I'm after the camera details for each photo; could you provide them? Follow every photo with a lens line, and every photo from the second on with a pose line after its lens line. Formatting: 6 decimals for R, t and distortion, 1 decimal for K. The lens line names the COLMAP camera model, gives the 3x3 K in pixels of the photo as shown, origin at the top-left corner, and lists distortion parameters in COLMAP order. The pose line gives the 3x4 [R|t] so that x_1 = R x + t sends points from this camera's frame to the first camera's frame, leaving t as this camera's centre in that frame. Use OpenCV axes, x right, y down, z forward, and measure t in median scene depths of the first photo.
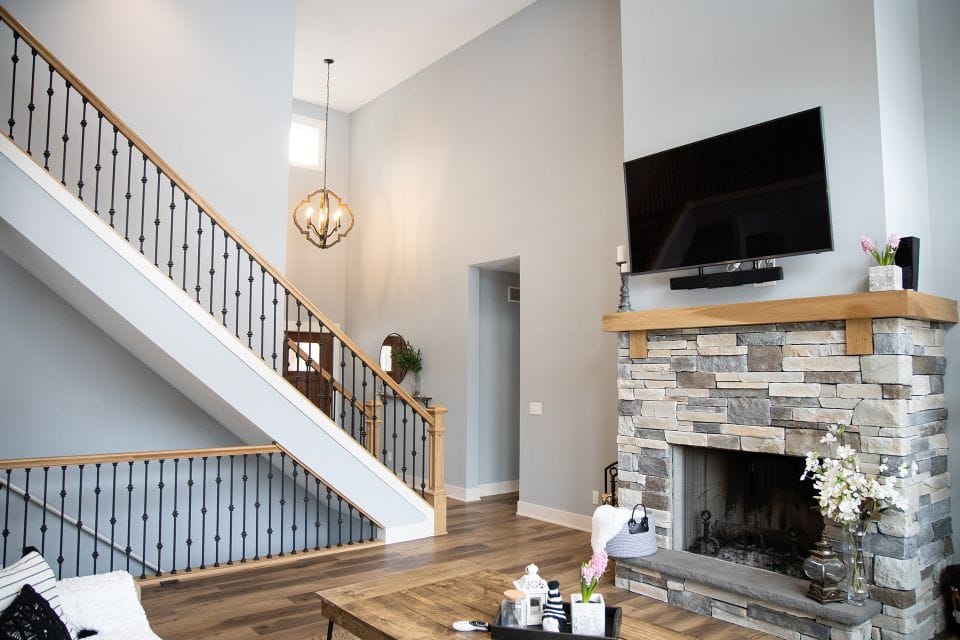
lens RADIAL K [[665.1, 0, 469.6], [0, 665.1, 318.5], [0, 0, 1]] dist [-0.095559, 0.050520]
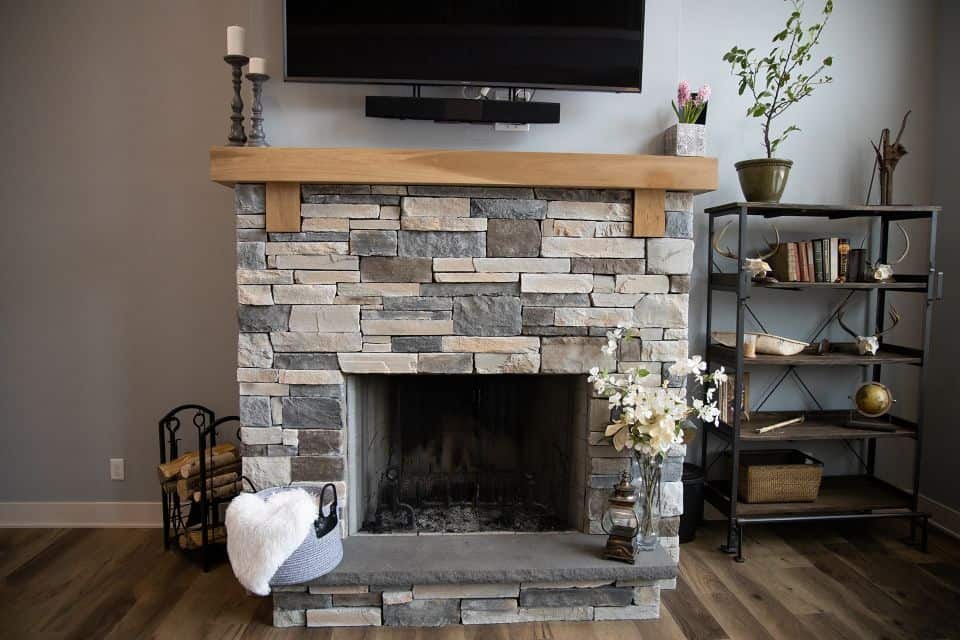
lens RADIAL K [[665.1, 0, 479.8], [0, 665.1, 320.0], [0, 0, 1]] dist [-0.095559, 0.050520]
pose [[0.560405, -0.070200, 0.825238, -0.142362], [-0.072076, 0.988488, 0.133032, 0.054445], [-0.825076, -0.134031, 0.548894, 0.616644]]
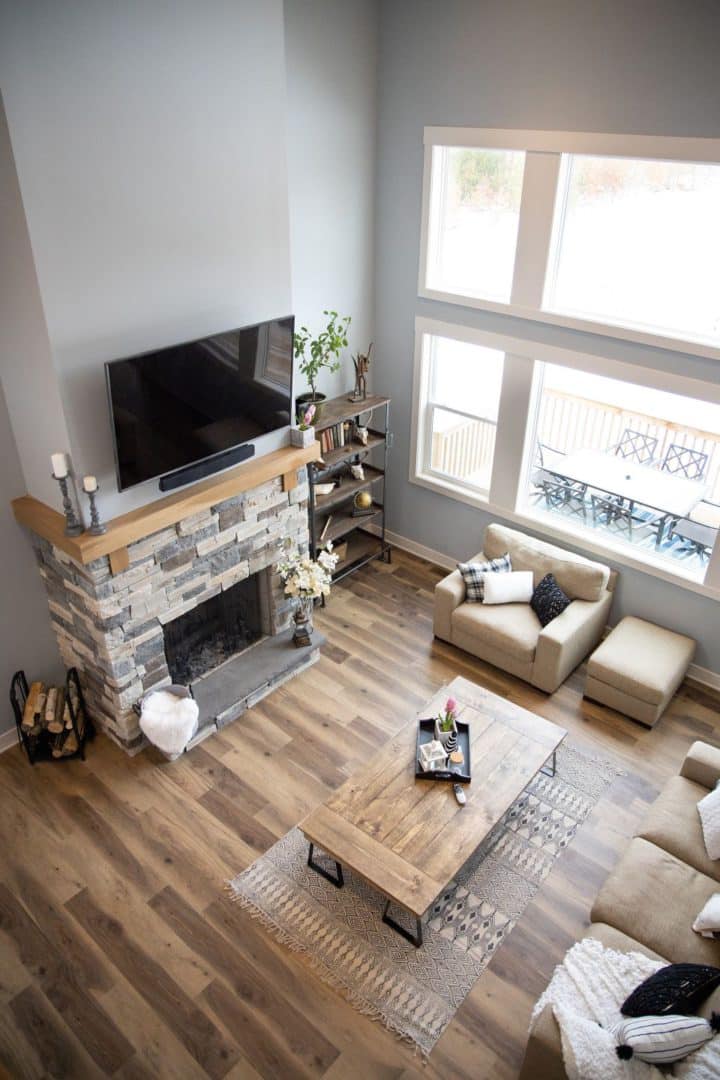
lens RADIAL K [[748.3, 0, 354.3], [0, 748.3, 541.2], [0, 0, 1]] dist [-0.095559, 0.050520]
pose [[-0.189808, -0.519254, 0.833275, -0.709719], [-0.088171, 0.854289, 0.512265, -0.589663], [-0.977854, 0.023761, -0.207934, 1.030001]]
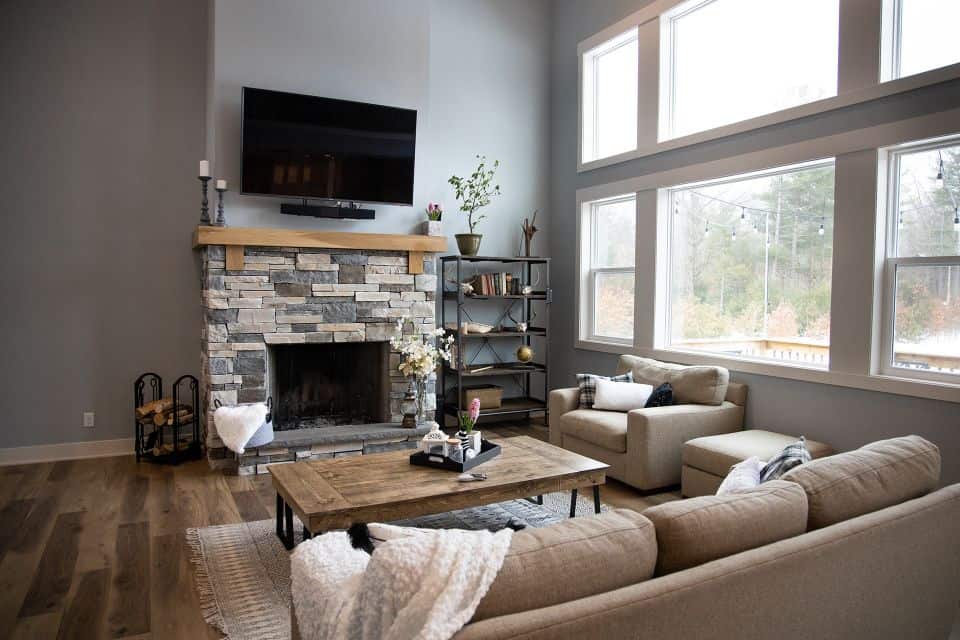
lens RADIAL K [[665.1, 0, 483.2], [0, 665.1, 321.8], [0, 0, 1]] dist [-0.095559, 0.050520]
pose [[0.183951, -0.053823, 0.981461, -0.845663], [-0.085951, 0.993794, 0.070609, 0.037305], [-0.979170, -0.097346, 0.178183, 0.454918]]
